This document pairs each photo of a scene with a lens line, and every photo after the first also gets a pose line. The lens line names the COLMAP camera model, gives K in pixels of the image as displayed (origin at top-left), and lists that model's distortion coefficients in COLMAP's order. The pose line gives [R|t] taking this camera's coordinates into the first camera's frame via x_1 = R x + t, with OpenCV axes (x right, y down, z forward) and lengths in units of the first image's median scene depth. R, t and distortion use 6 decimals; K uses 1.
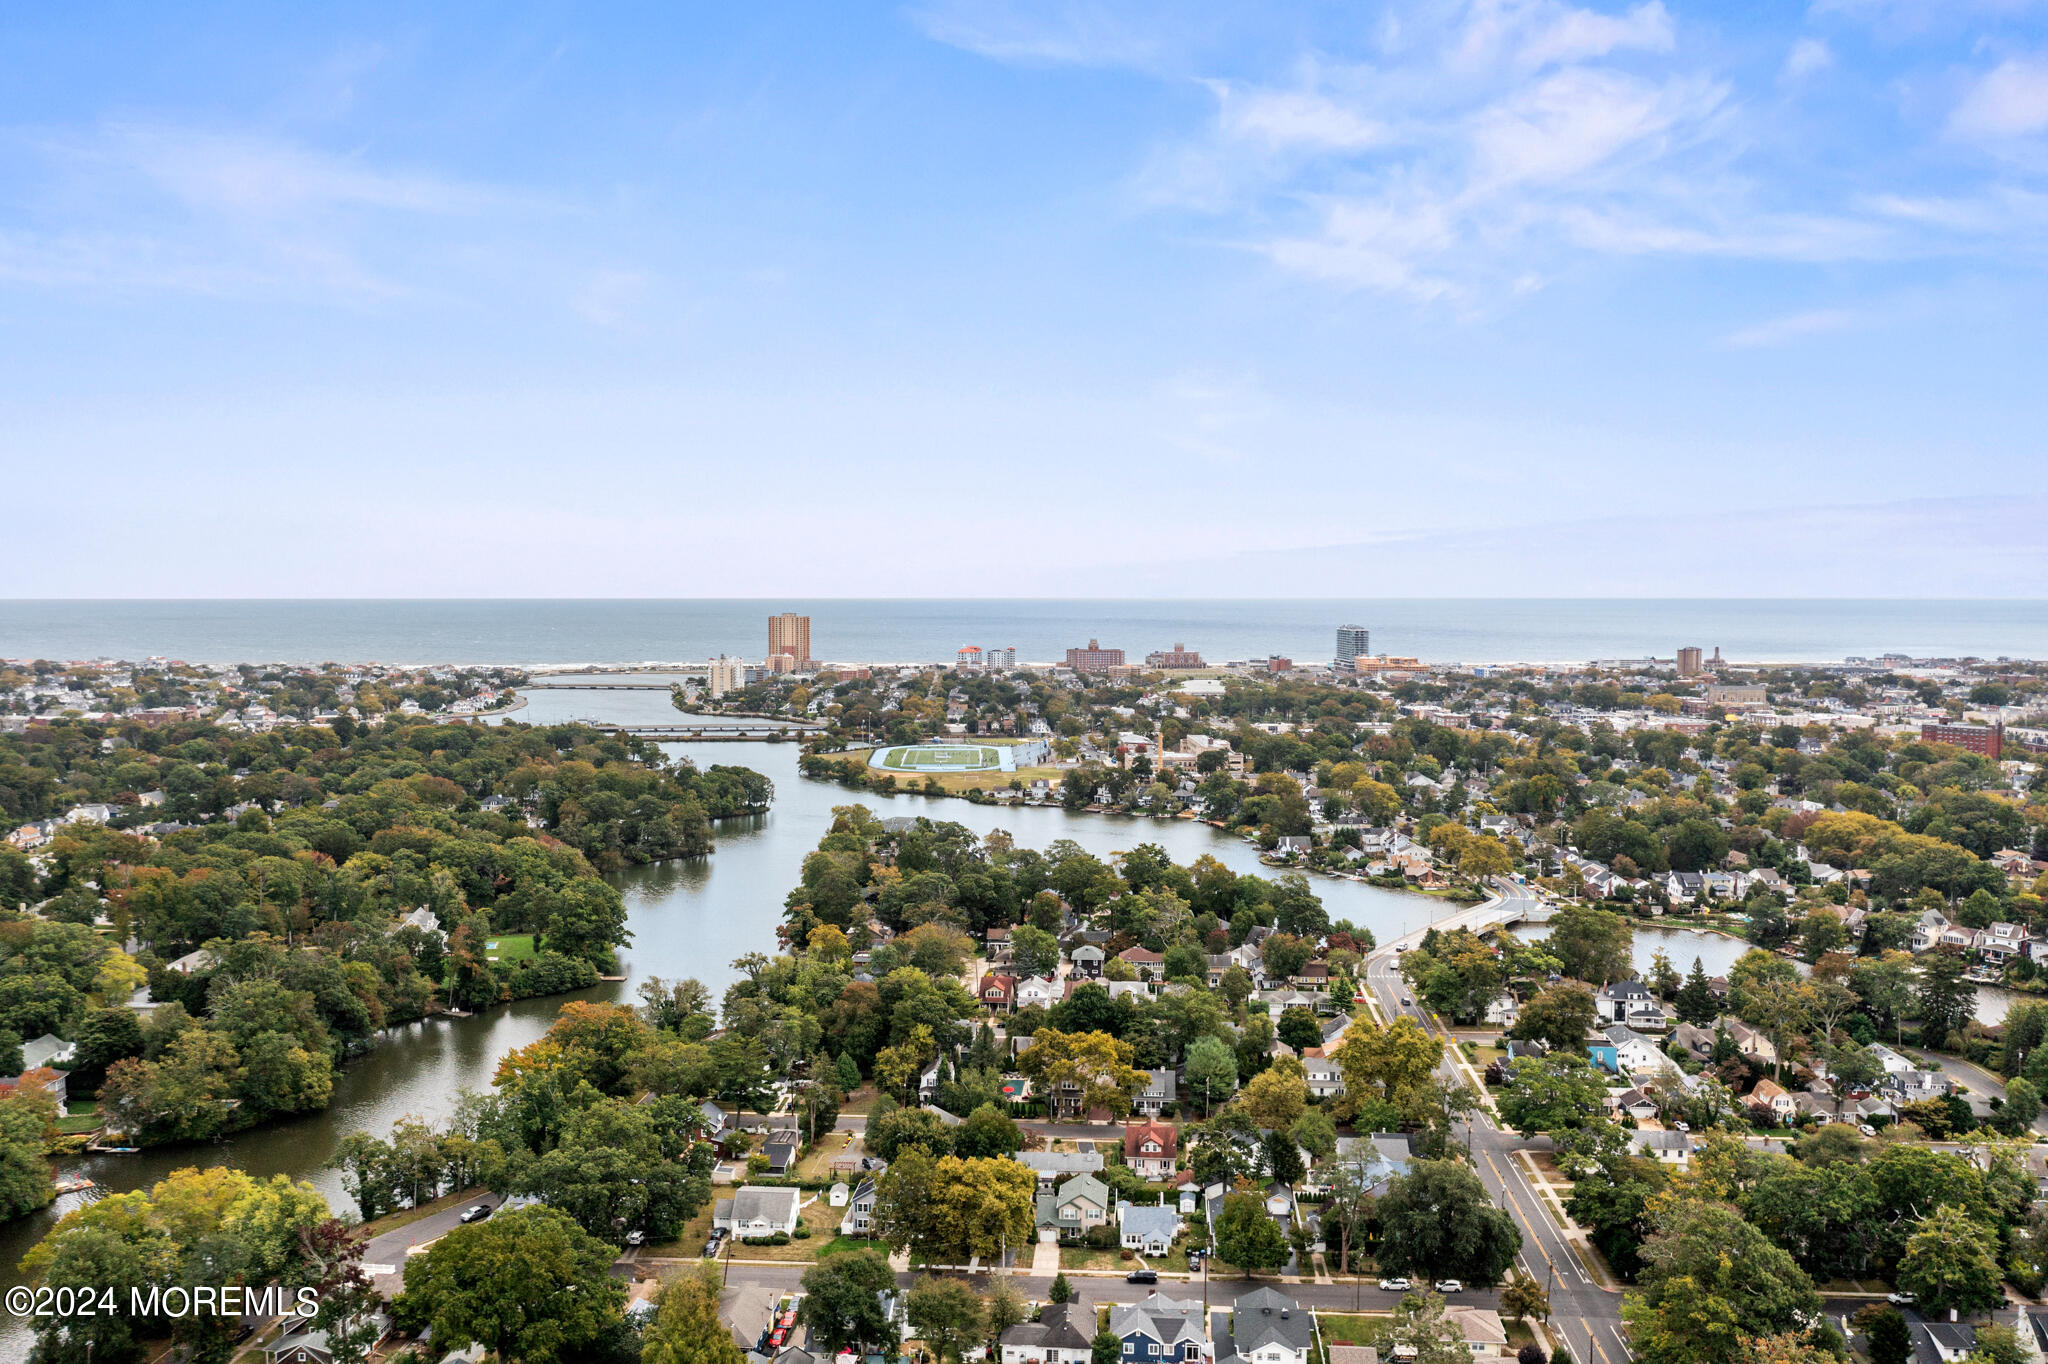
lens RADIAL K [[1626.4, 0, 1022.9], [0, 1626.4, 683.7], [0, 0, 1]] dist [-0.012943, -0.007536]
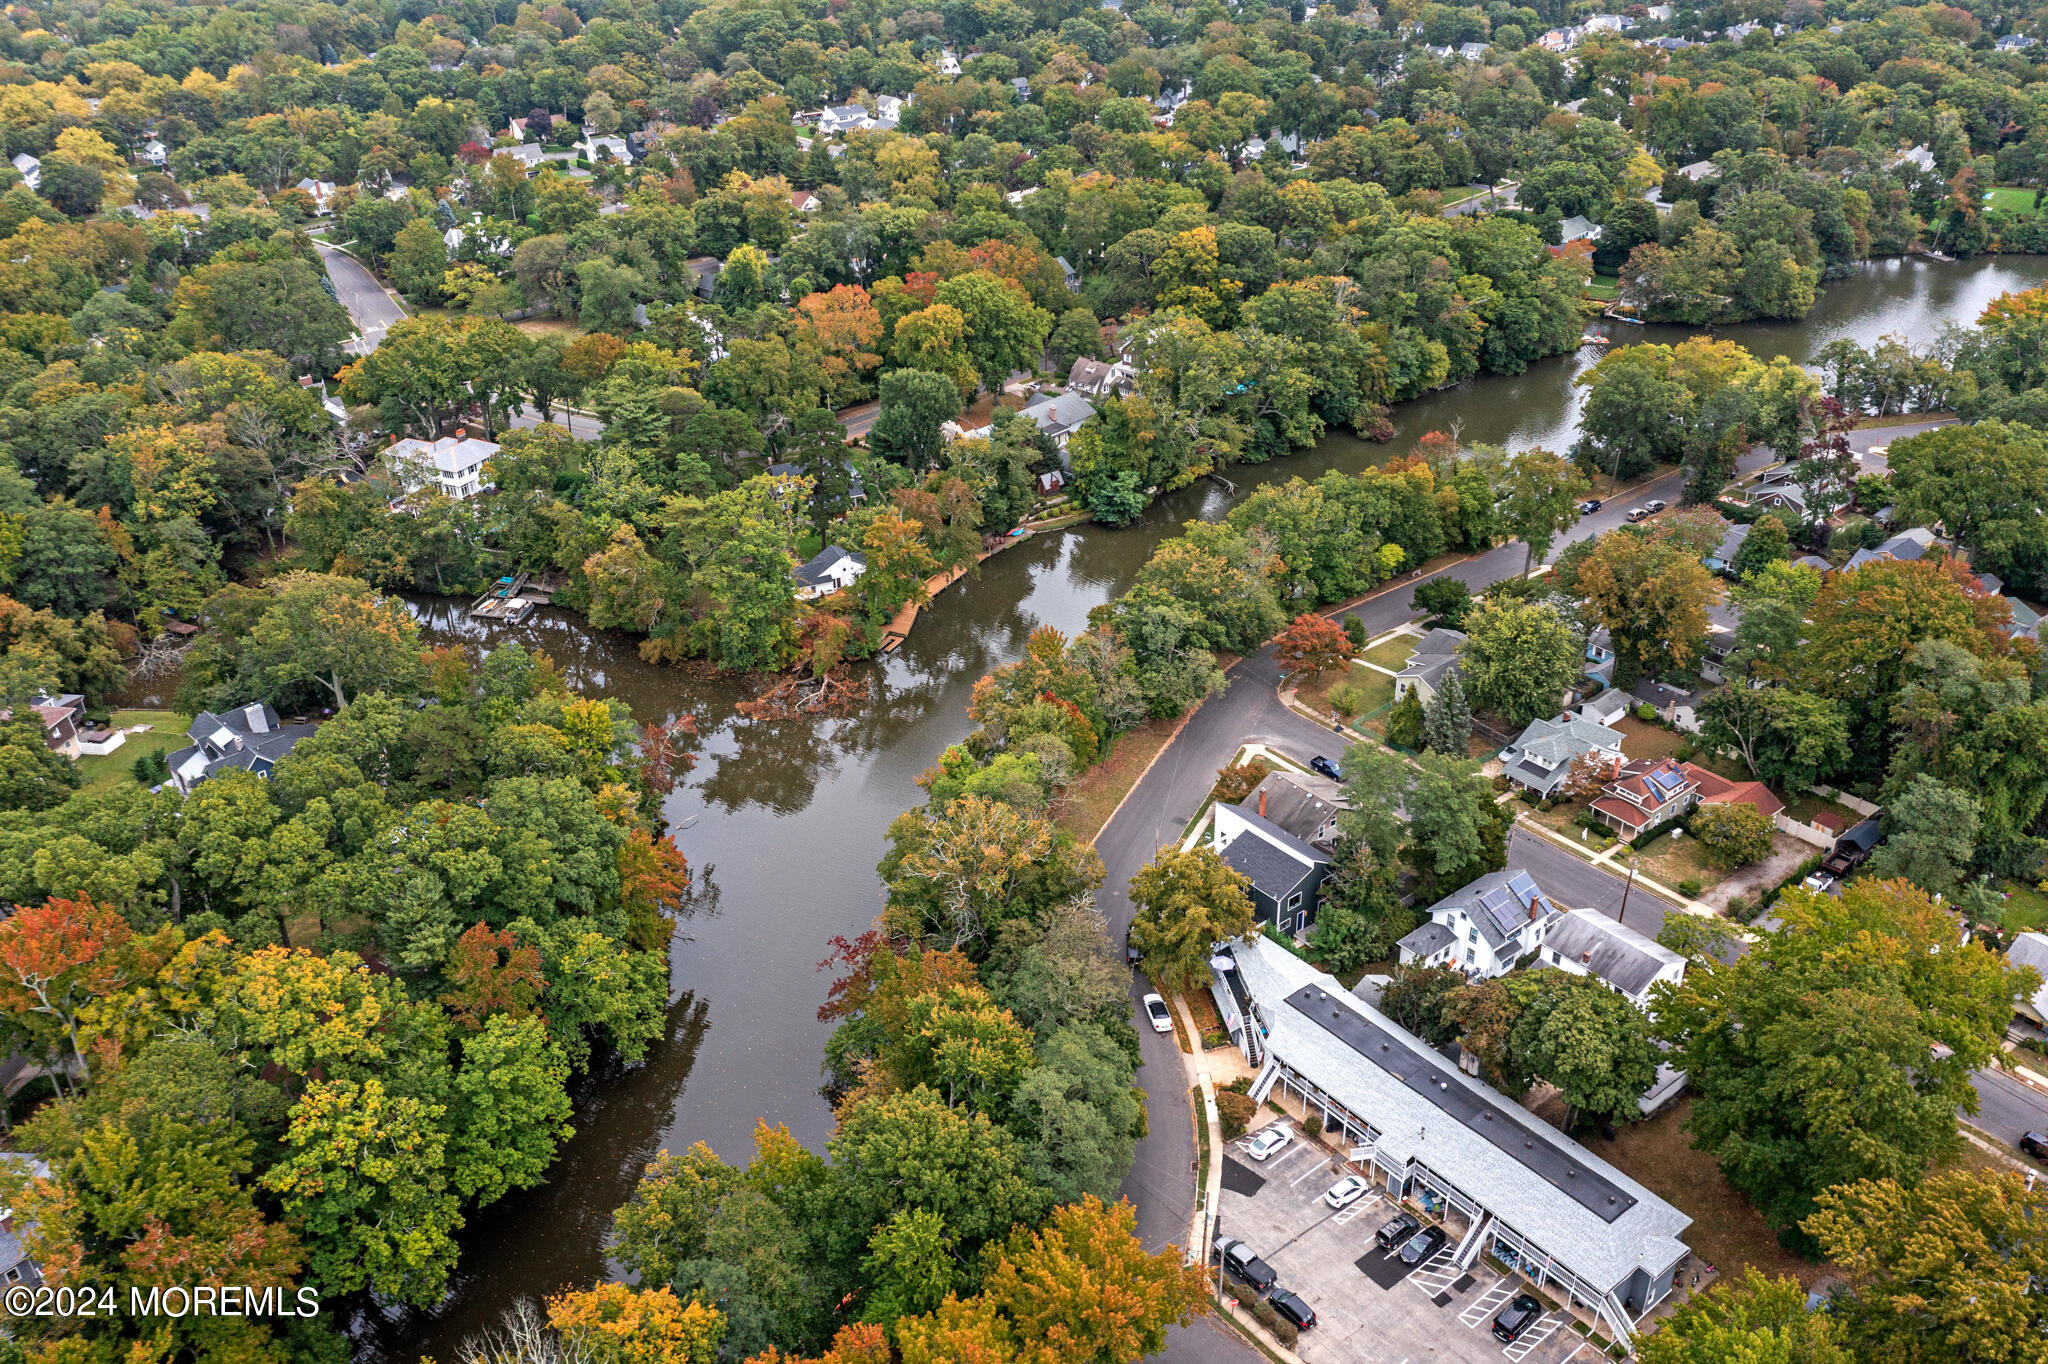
lens RADIAL K [[1626.4, 0, 1022.9], [0, 1626.4, 683.7], [0, 0, 1]] dist [-0.012943, -0.007536]
pose [[0.683790, 0.329030, -0.651284, 0.002834], [-0.010331, 0.896838, 0.442238, 0.003638], [0.729606, -0.295670, 0.616648, -0.123881]]
